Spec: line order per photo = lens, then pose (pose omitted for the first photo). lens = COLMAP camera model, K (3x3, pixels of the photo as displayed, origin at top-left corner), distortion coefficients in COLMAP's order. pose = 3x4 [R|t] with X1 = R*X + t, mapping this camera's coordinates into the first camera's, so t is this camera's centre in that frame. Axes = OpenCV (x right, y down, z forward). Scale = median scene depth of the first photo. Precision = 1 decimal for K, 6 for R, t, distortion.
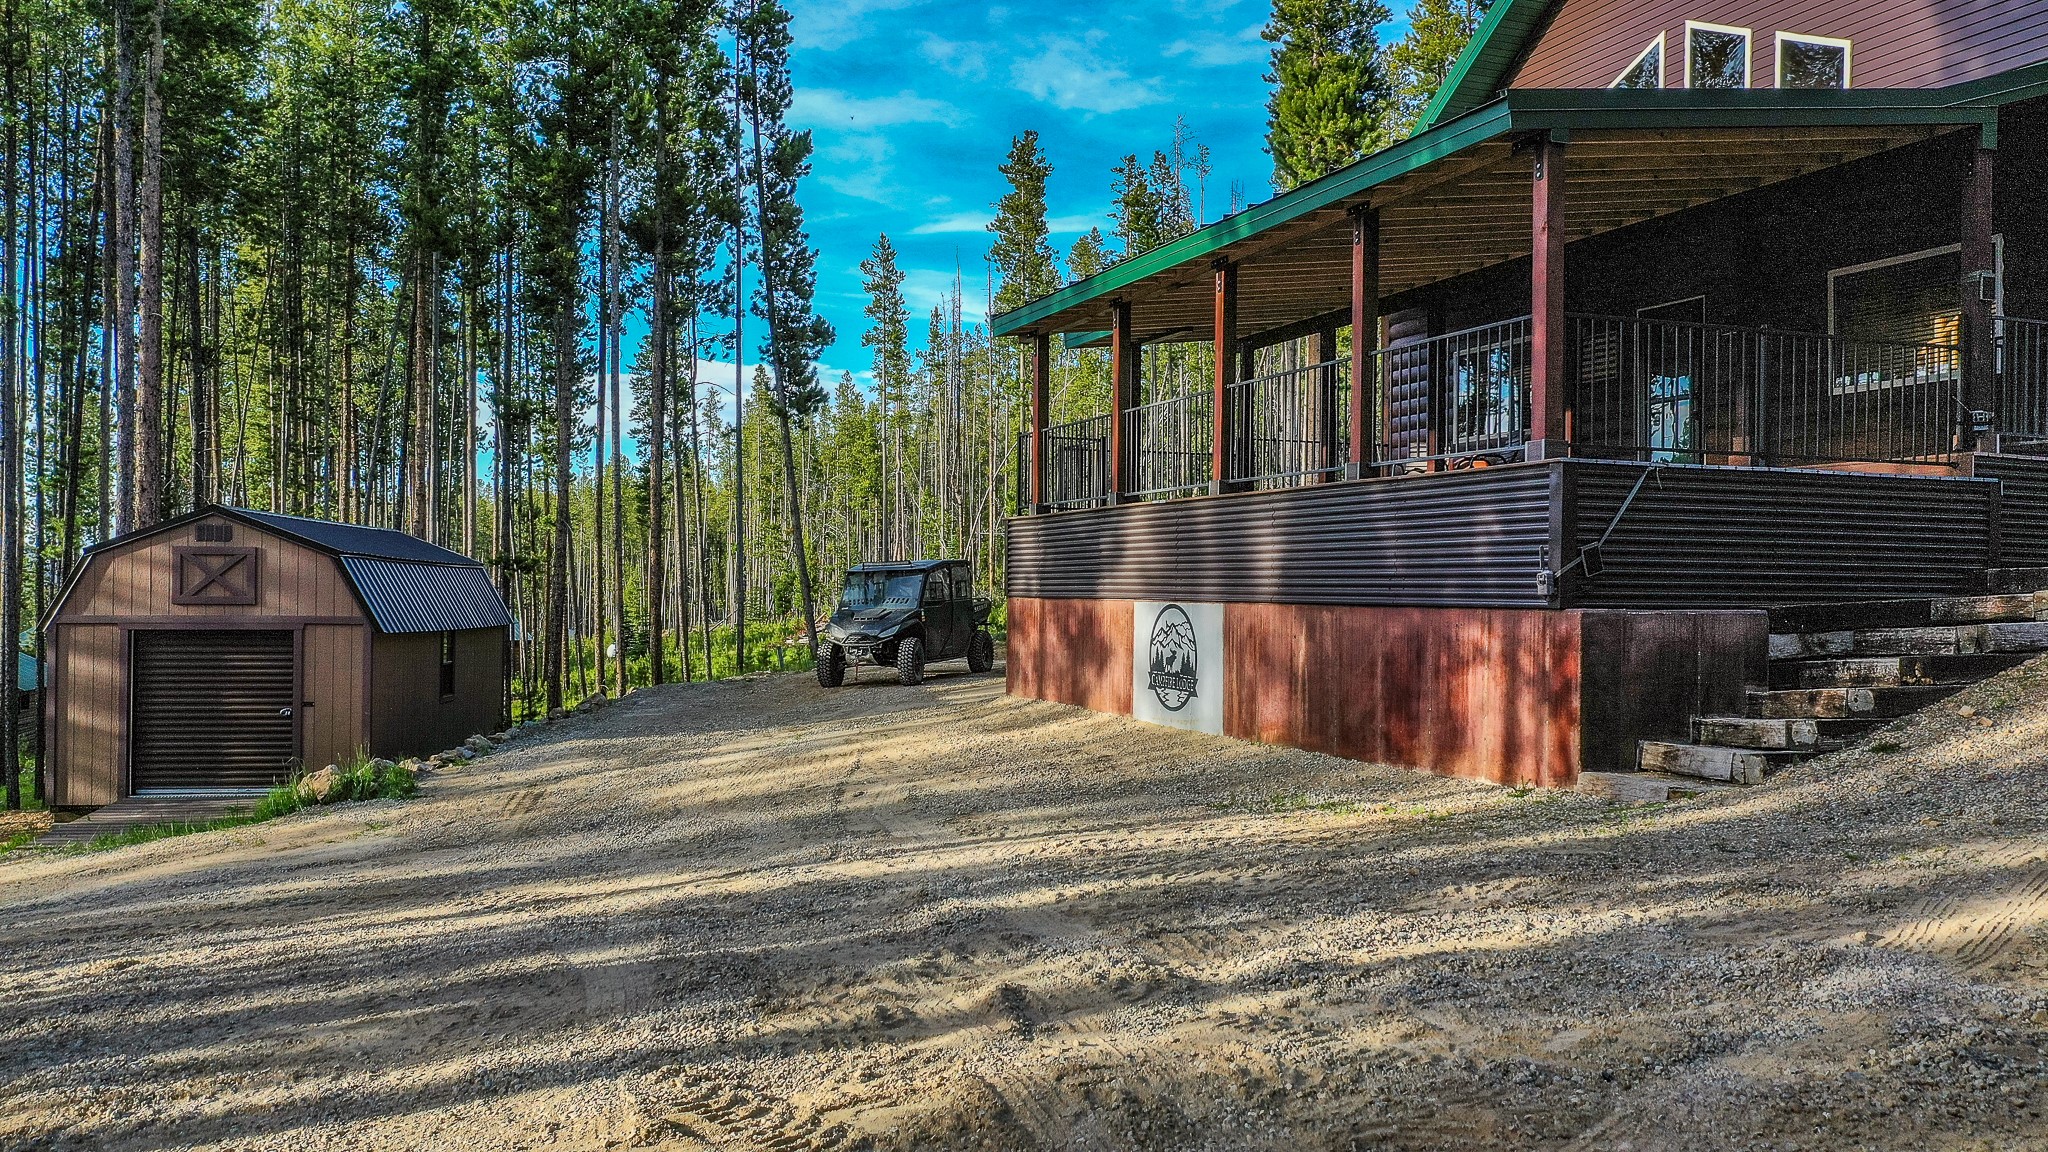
lens RADIAL K [[1618.9, 0, 1027.7], [0, 1618.9, 577.0], [0, 0, 1]] dist [-0.004704, 0.003612]
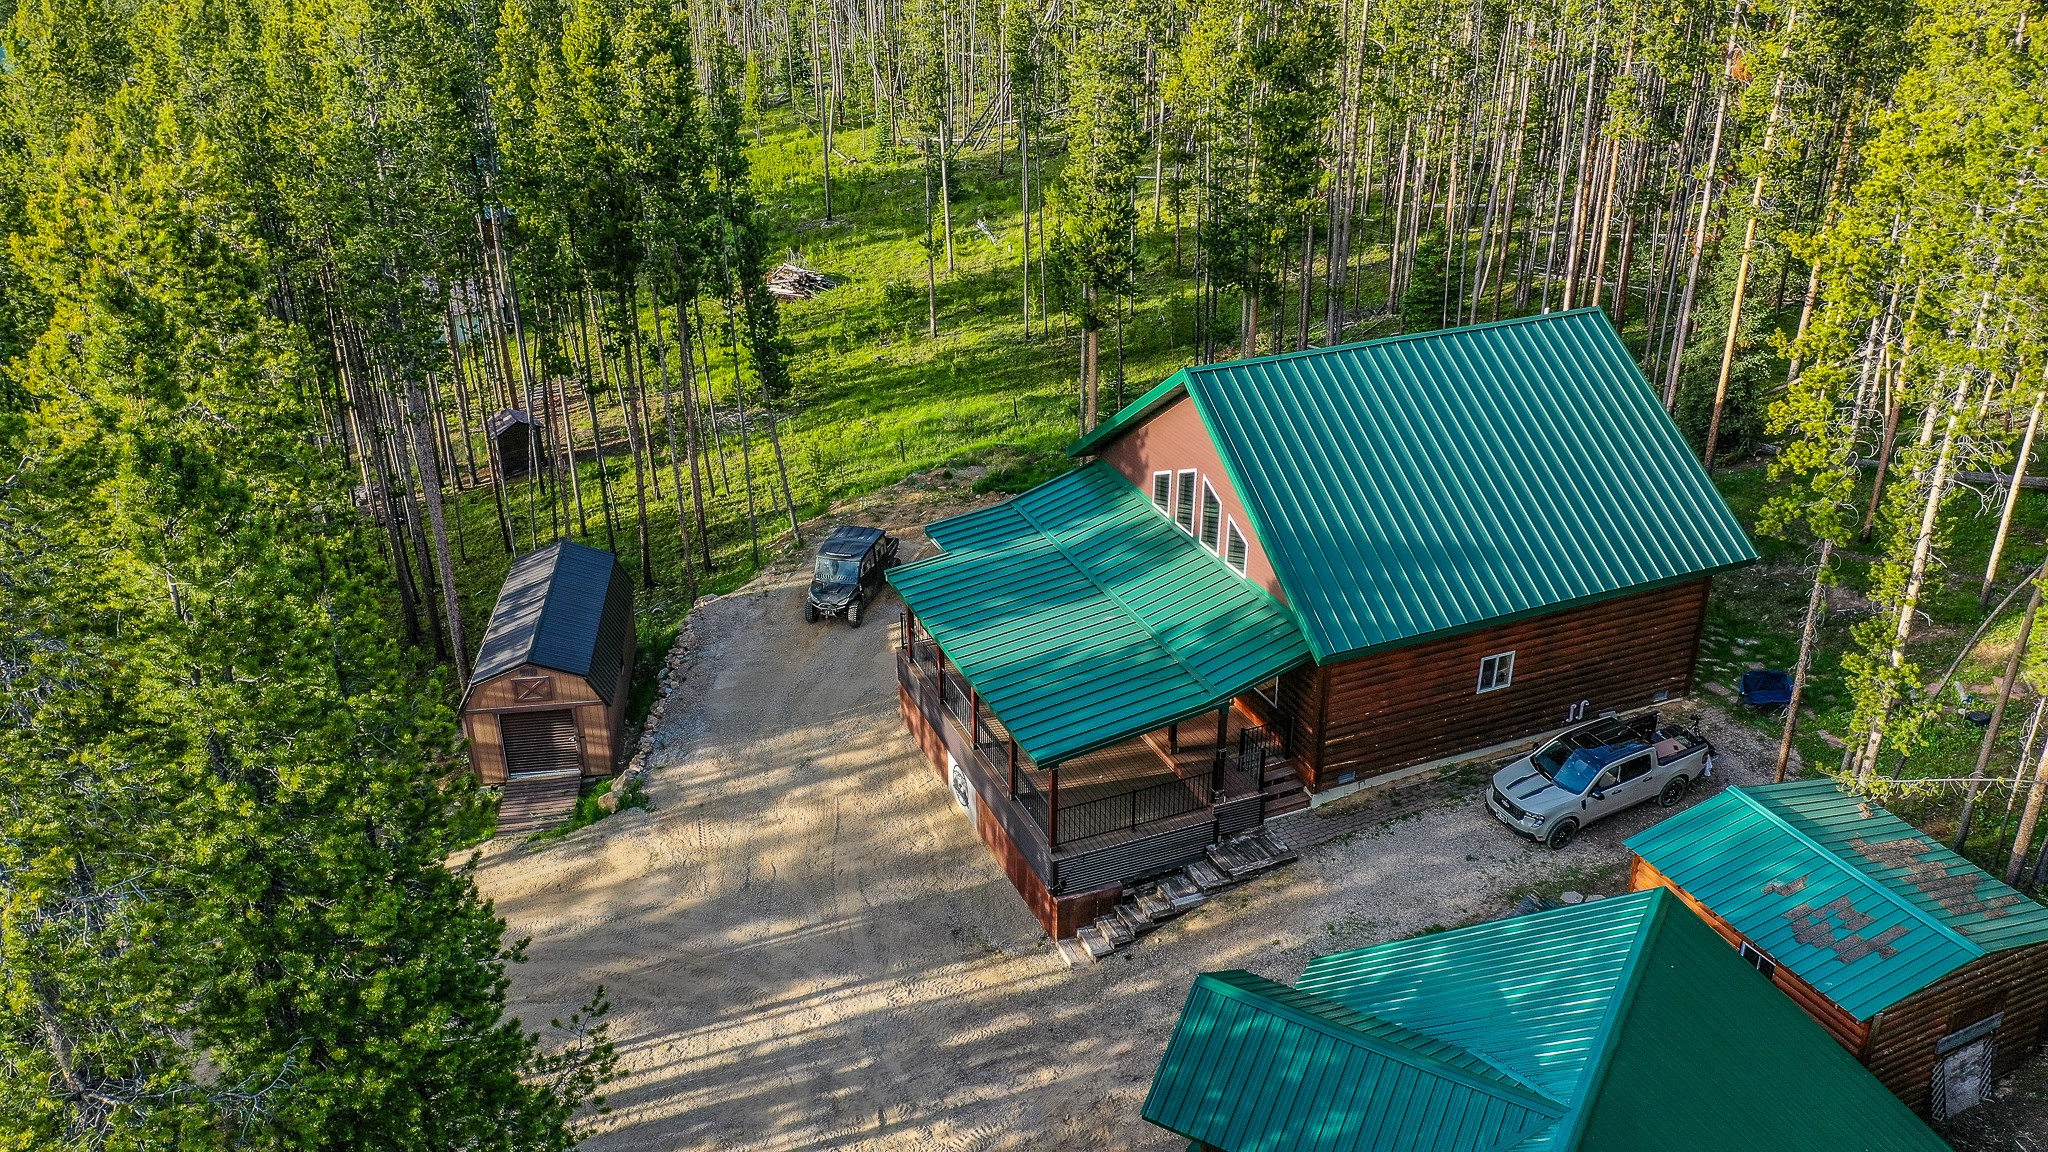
lens RADIAL K [[1618.9, 0, 1027.7], [0, 1618.9, 577.0], [0, 0, 1]] dist [-0.004704, 0.003612]
pose [[0.999511, -0.025074, 0.018687, 0.124348], [0.014185, 0.896082, 0.443663, -1.089809], [-0.027869, -0.443181, 0.895999, -0.894665]]
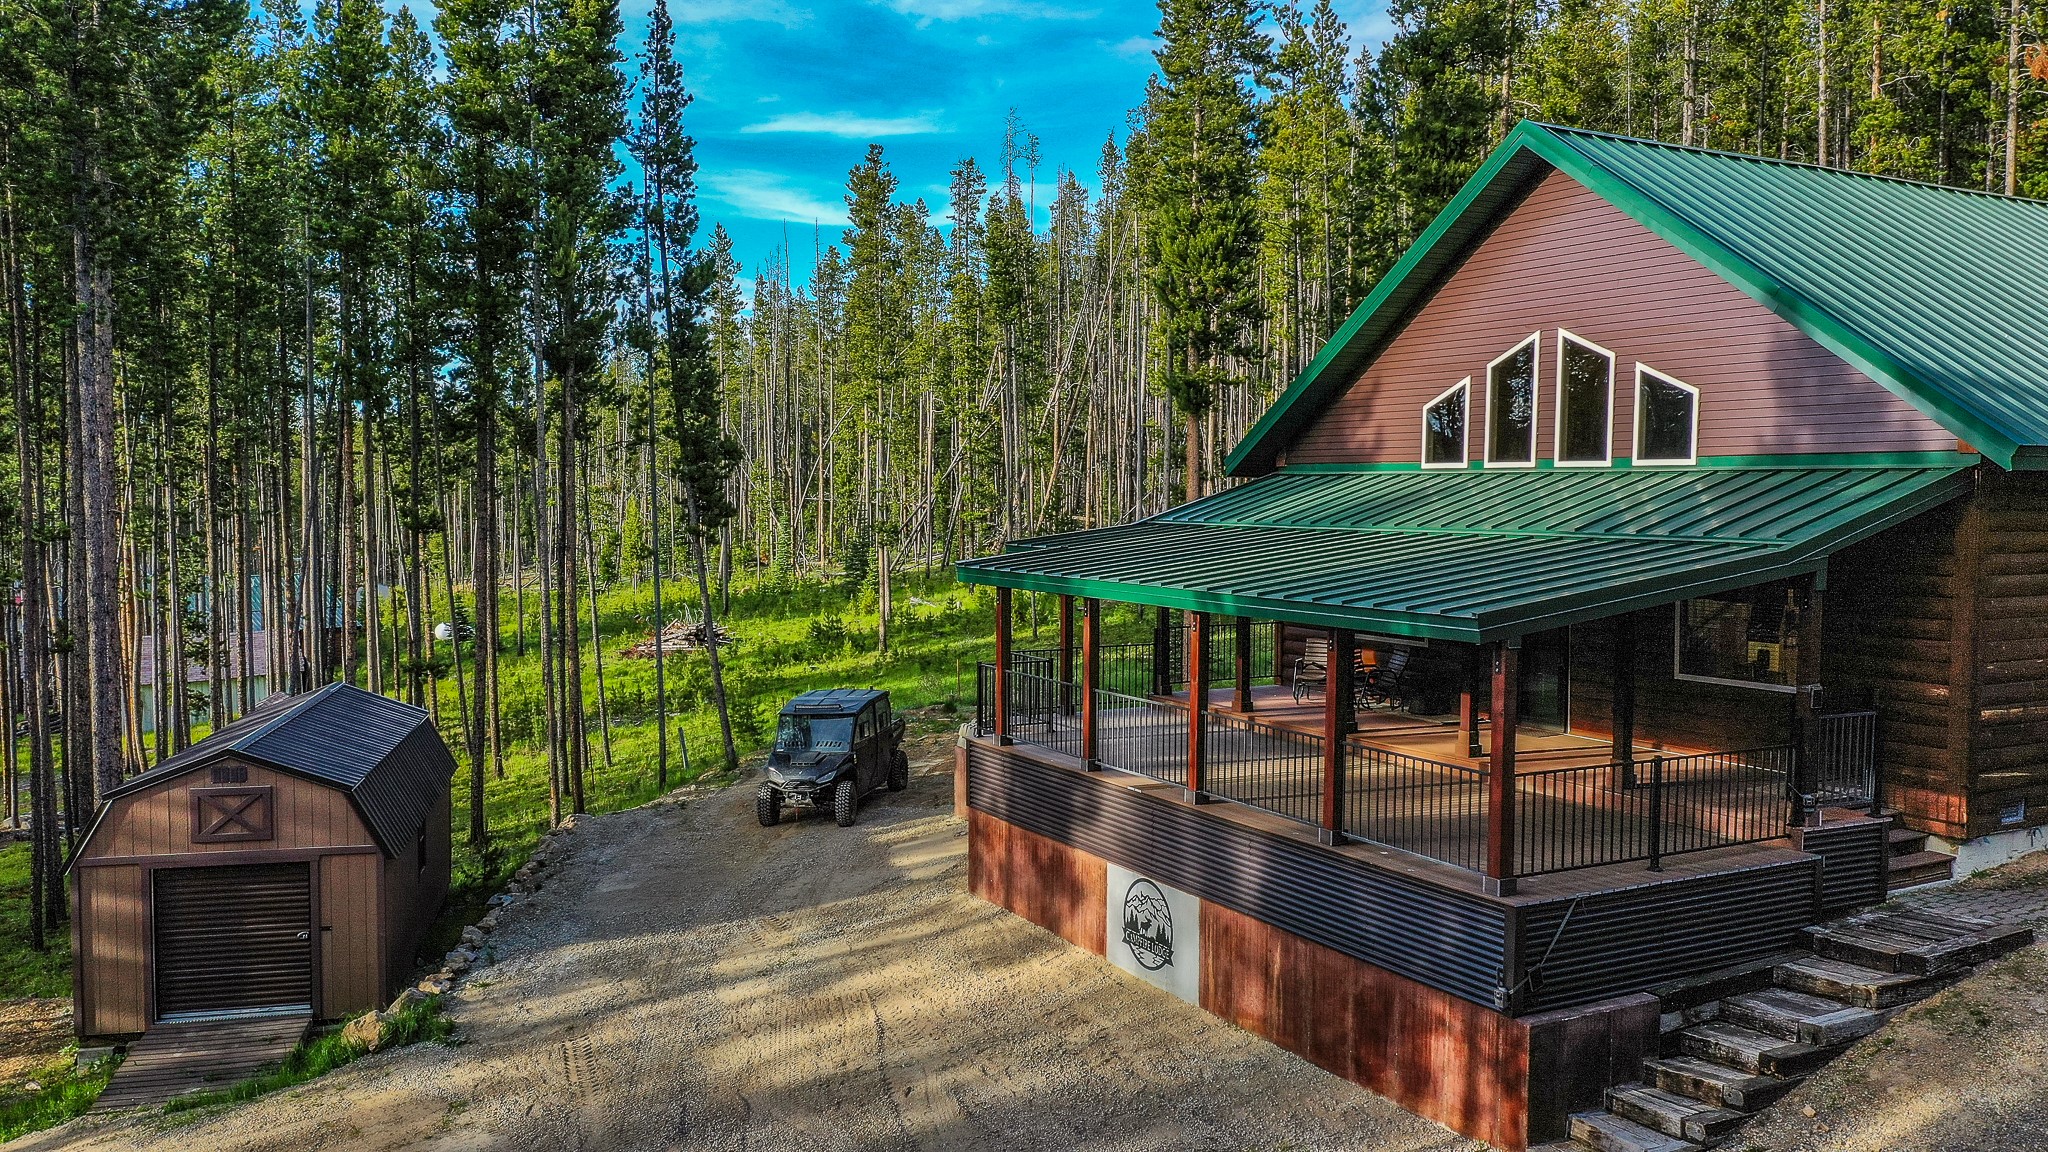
lens RADIAL K [[1618.1, 0, 1026.3], [0, 1618.1, 581.2], [0, 0, 1]] dist [-0.006019, 0.003752]
pose [[0.992106, -0.011310, 0.124889, -0.114786], [0.003323, 0.997946, 0.063980, -0.221416], [-0.125356, -0.063060, 0.990106, -0.112199]]
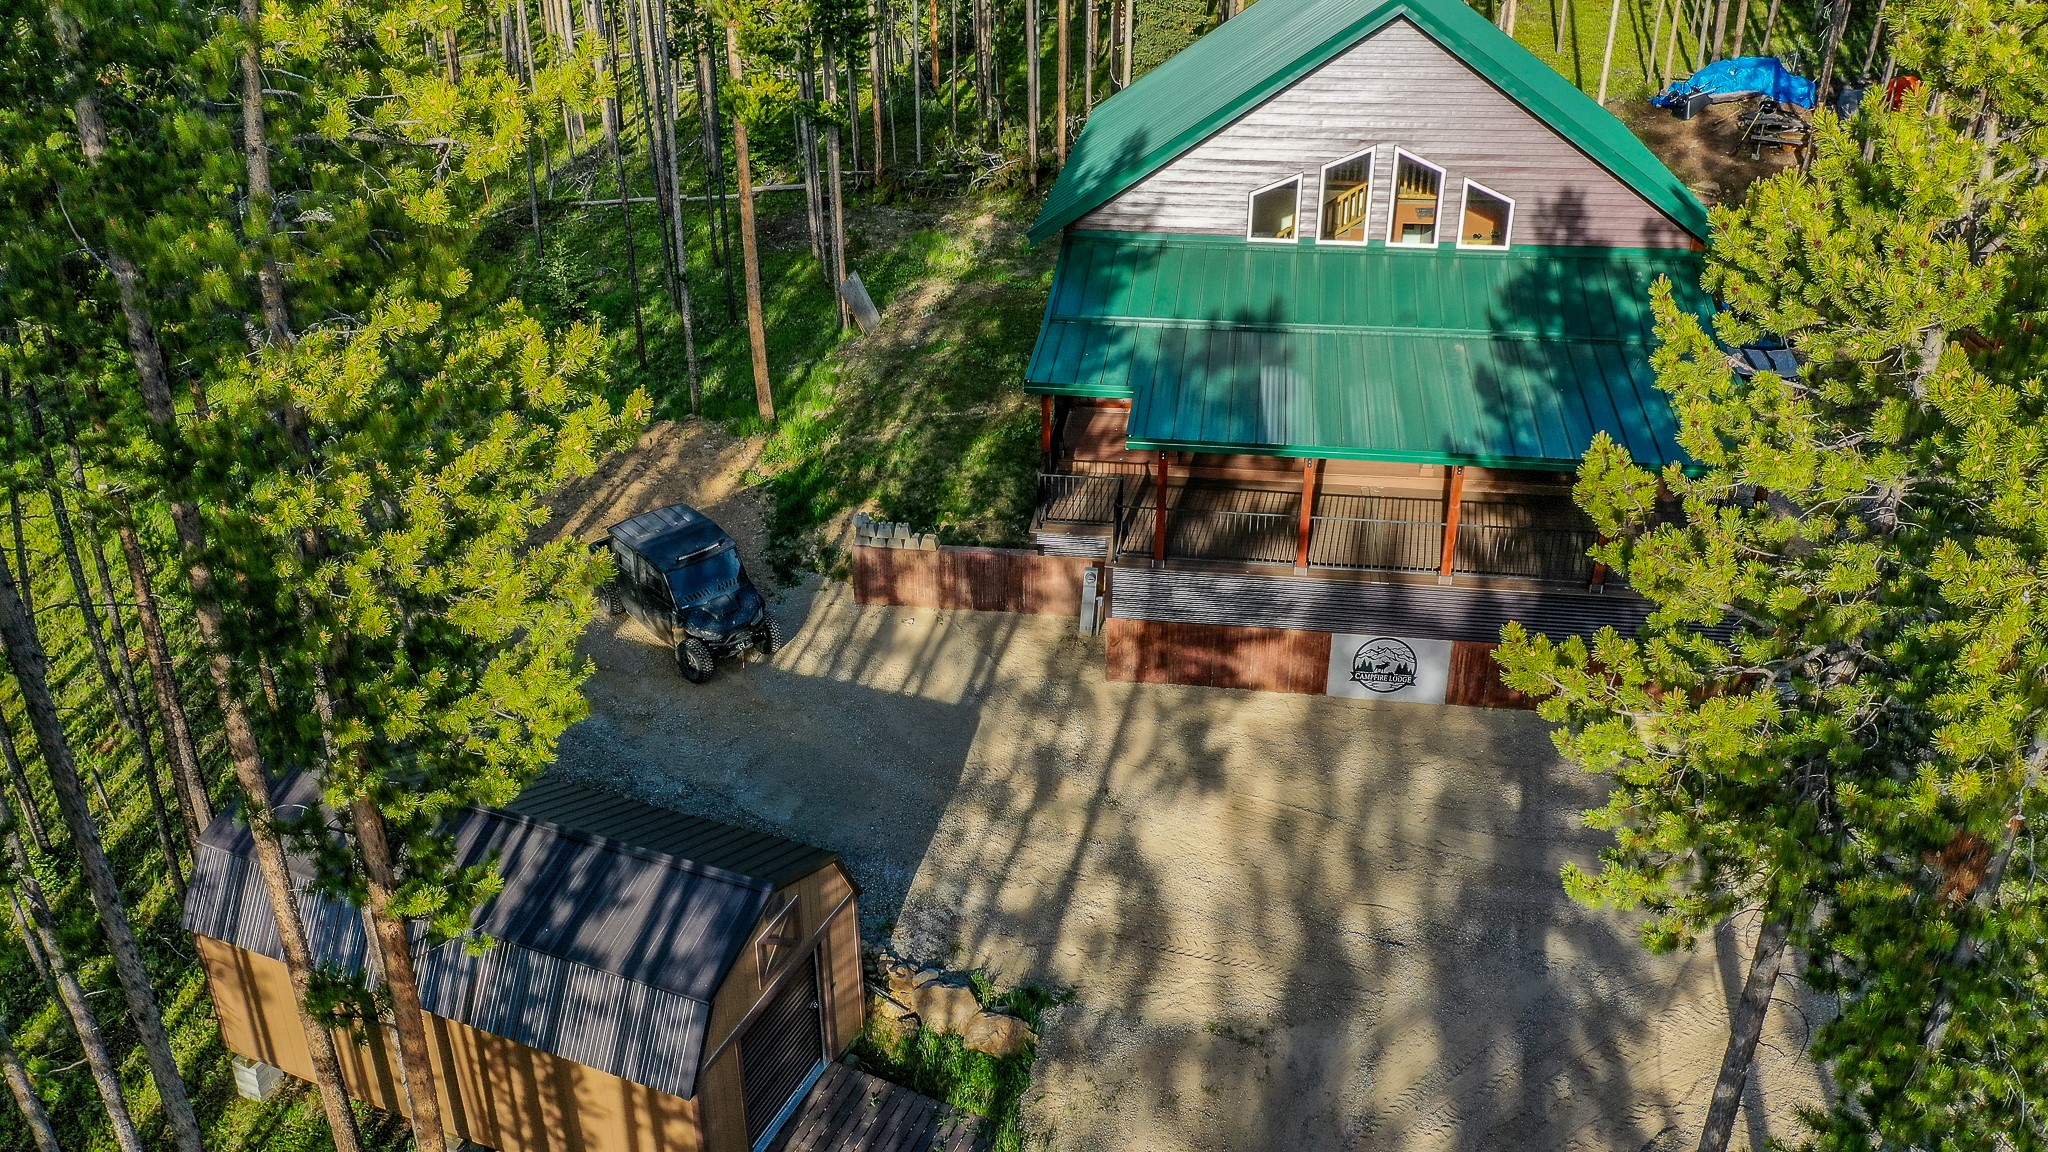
lens RADIAL K [[1618.9, 0, 1027.7], [0, 1618.9, 577.0], [0, 0, 1]] dist [-0.004704, 0.003612]
pose [[0.502060, -0.400125, 0.766704, -1.084118], [0.007618, 0.888547, 0.458723, -0.647386], [-0.864799, -0.224466, 0.449152, 0.472404]]
